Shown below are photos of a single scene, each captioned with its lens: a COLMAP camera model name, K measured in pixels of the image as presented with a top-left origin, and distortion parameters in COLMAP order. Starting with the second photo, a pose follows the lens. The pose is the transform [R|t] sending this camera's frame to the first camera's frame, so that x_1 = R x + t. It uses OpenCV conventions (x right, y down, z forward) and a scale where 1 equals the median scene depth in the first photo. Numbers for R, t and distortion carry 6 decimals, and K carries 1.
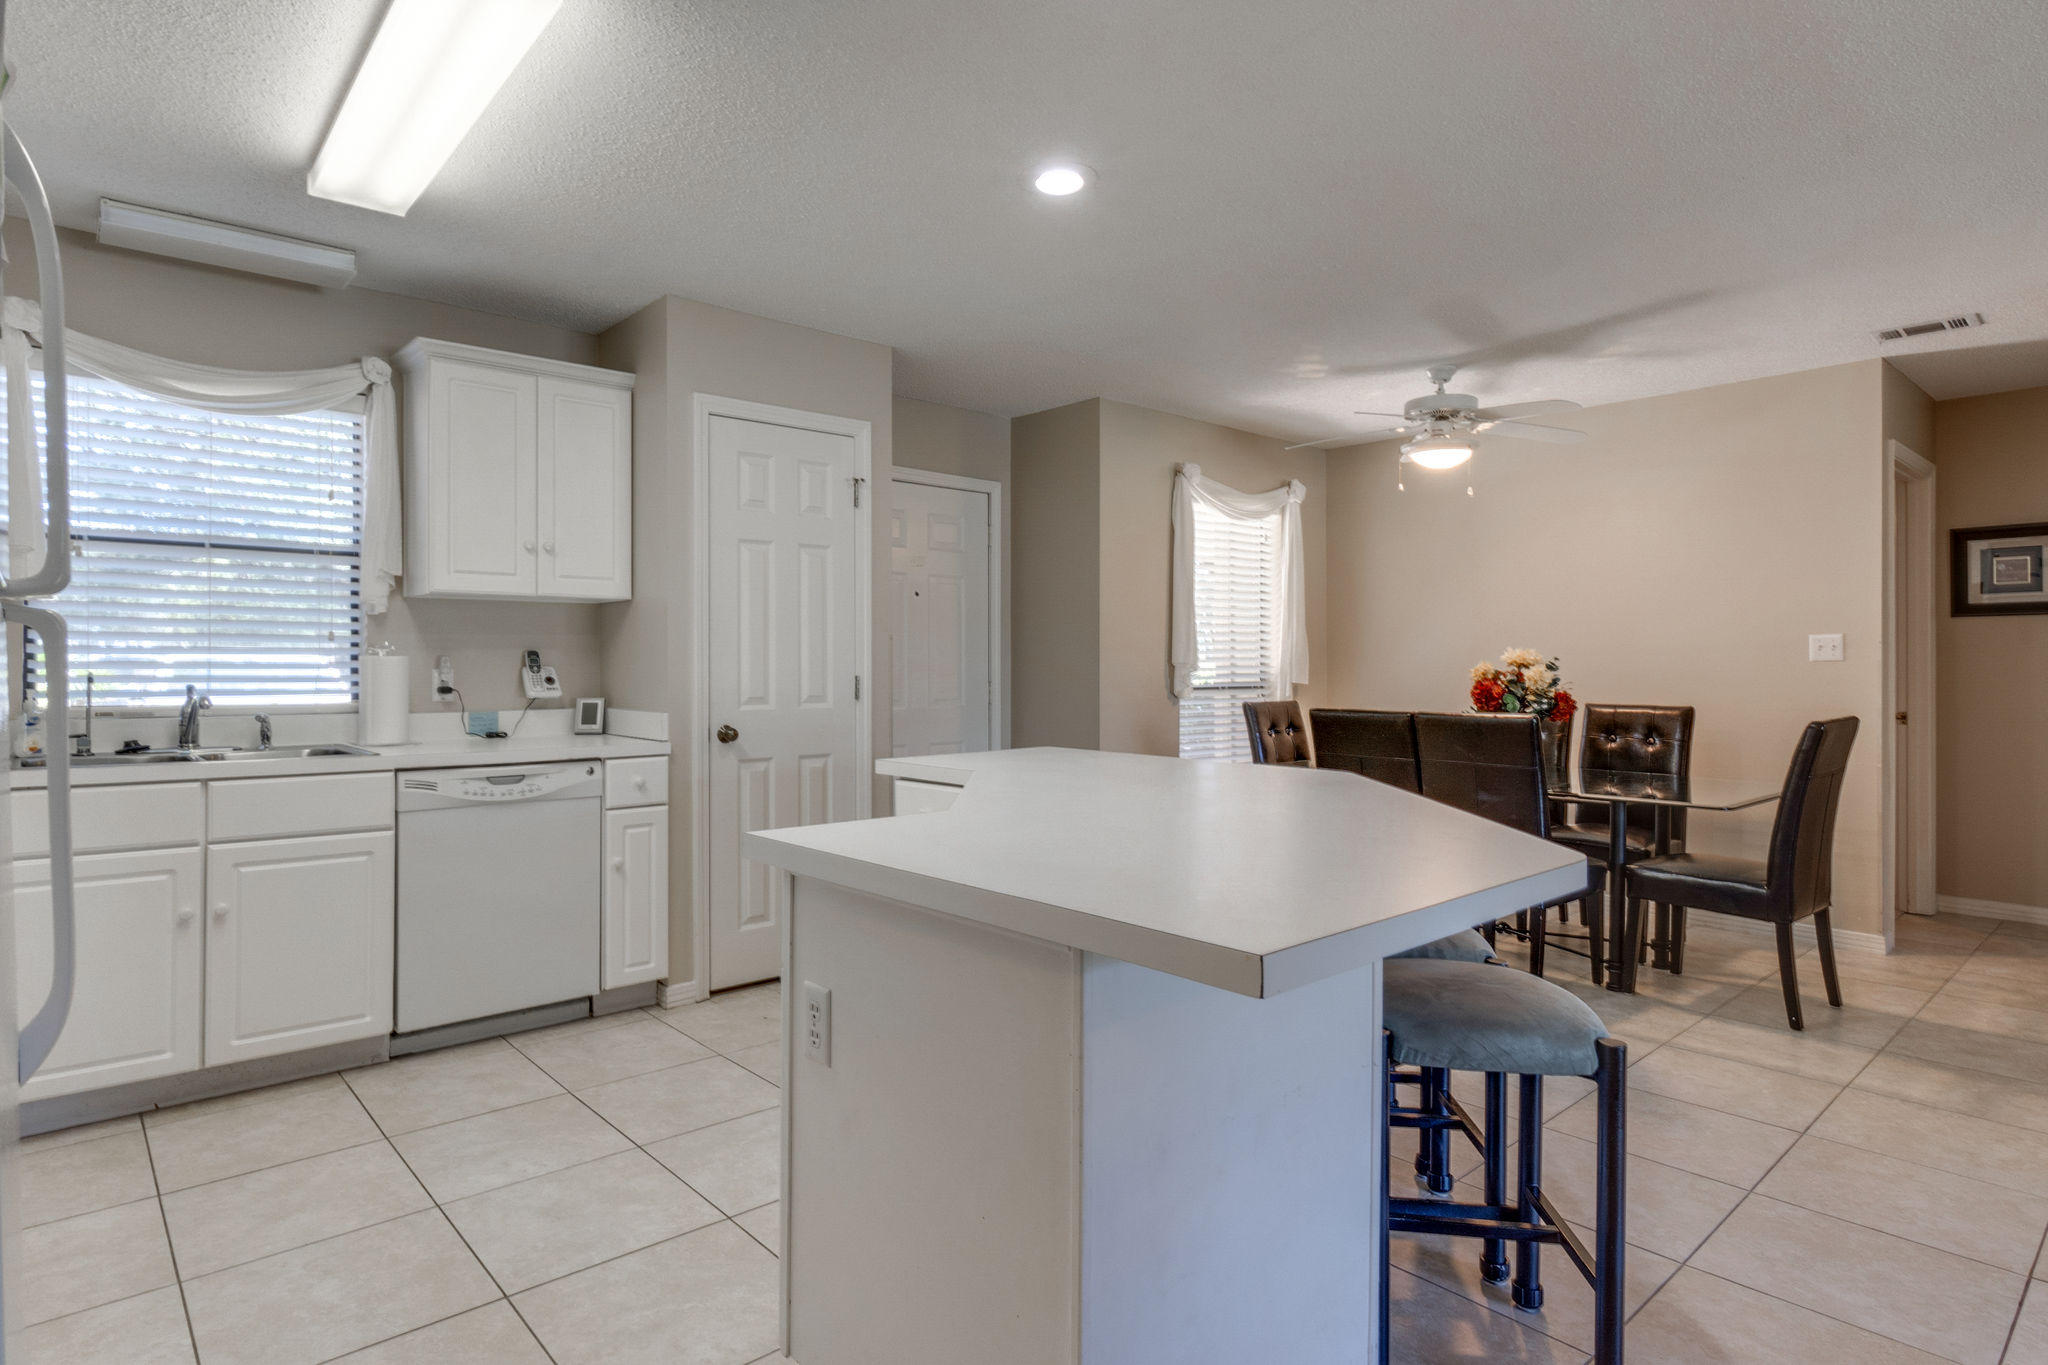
lens RADIAL K [[1086.7, 0, 972.7], [0, 1086.7, 665.5], [0, 0, 1]] dist [0.000870, -0.000090]
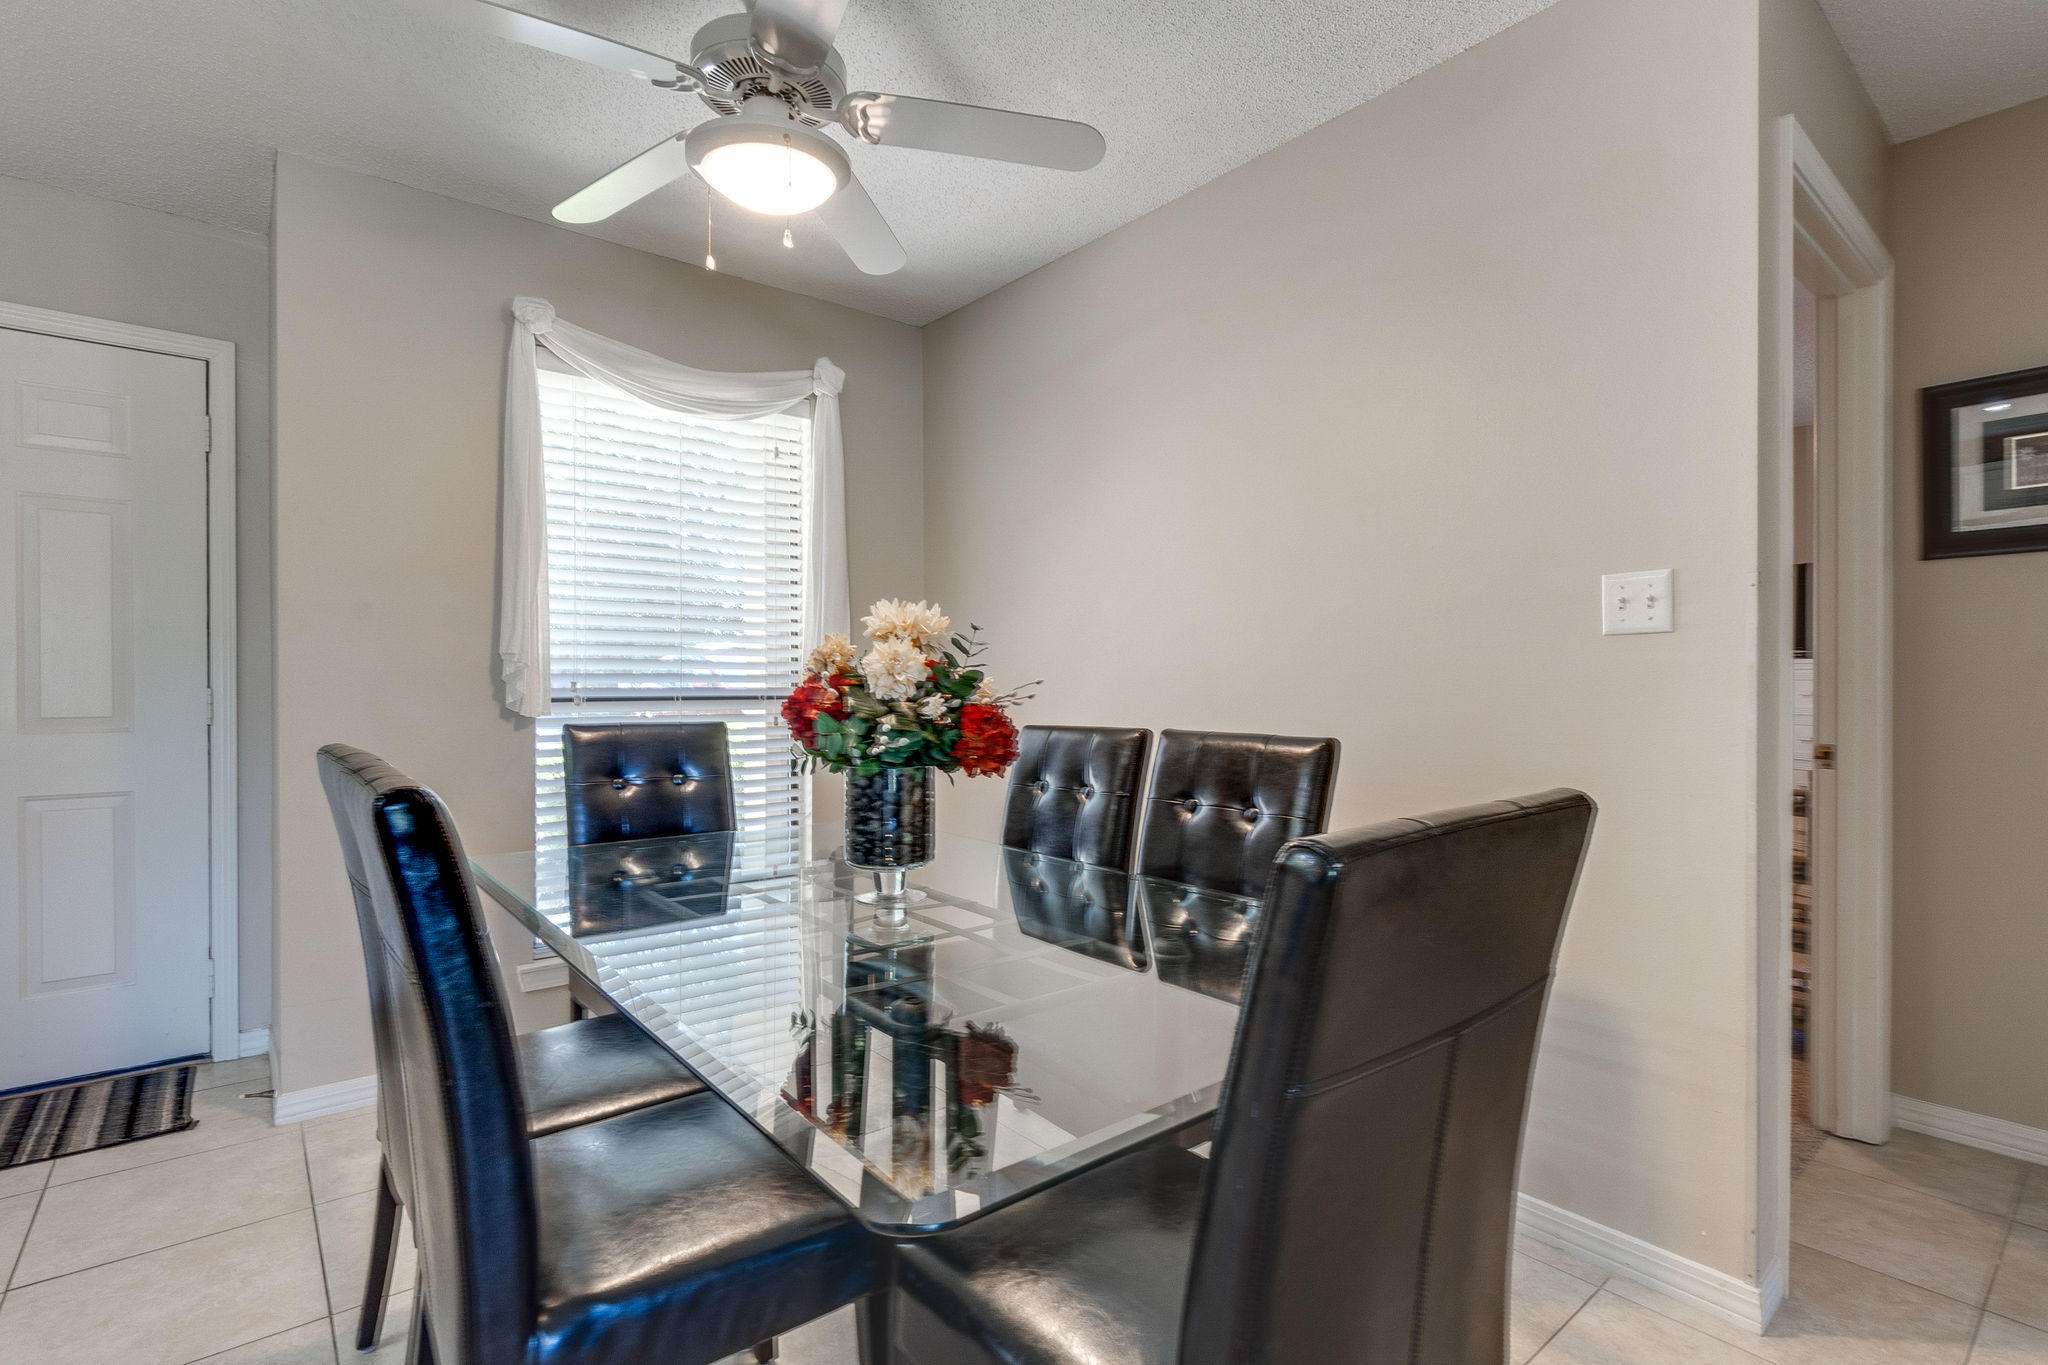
lens RADIAL K [[959.1, 0, 994.5], [0, 959.1, 684.9], [0, 0, 1]] dist [-0.003879, -0.000563]
pose [[0.999477, -0.001657, -0.032281, 0.654088], [0.001792, 0.999990, 0.004127, 0.018155], [0.032274, -0.004183, 0.999470, 0.733804]]
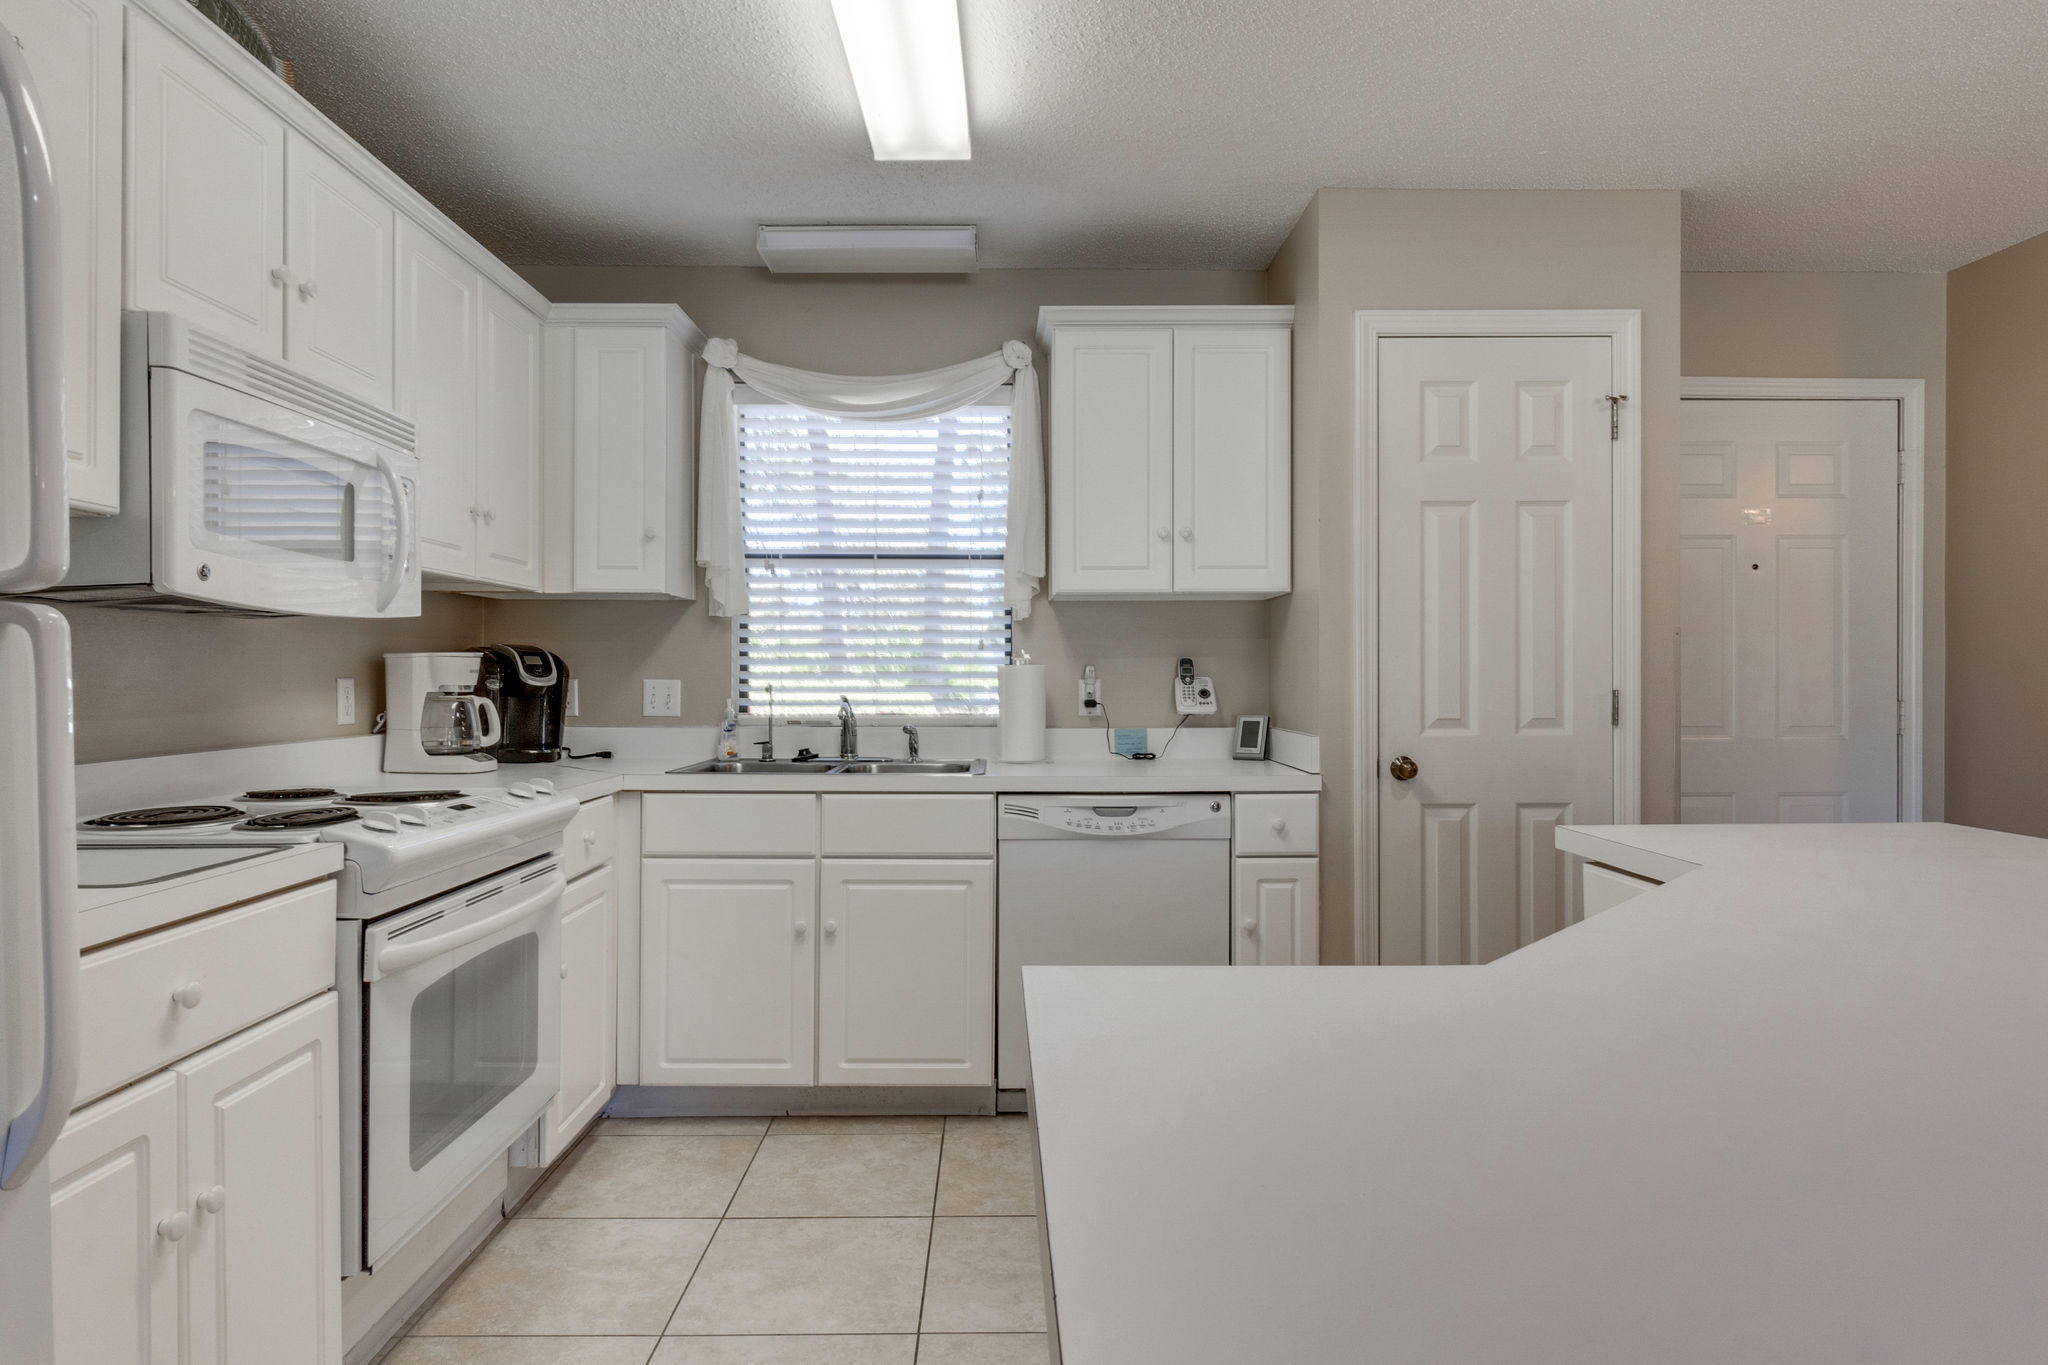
lens RADIAL K [[1165.1, 0, 1019.3], [0, 1165.1, 685.8], [0, 0, 1]] dist [0.003647, -0.000178]
pose [[0.770660, 0.002052, -0.637243, 0.077687], [0.002140, 0.999981, 0.005808, 0.002540], [0.637243, -0.005840, 0.770641, 0.229321]]
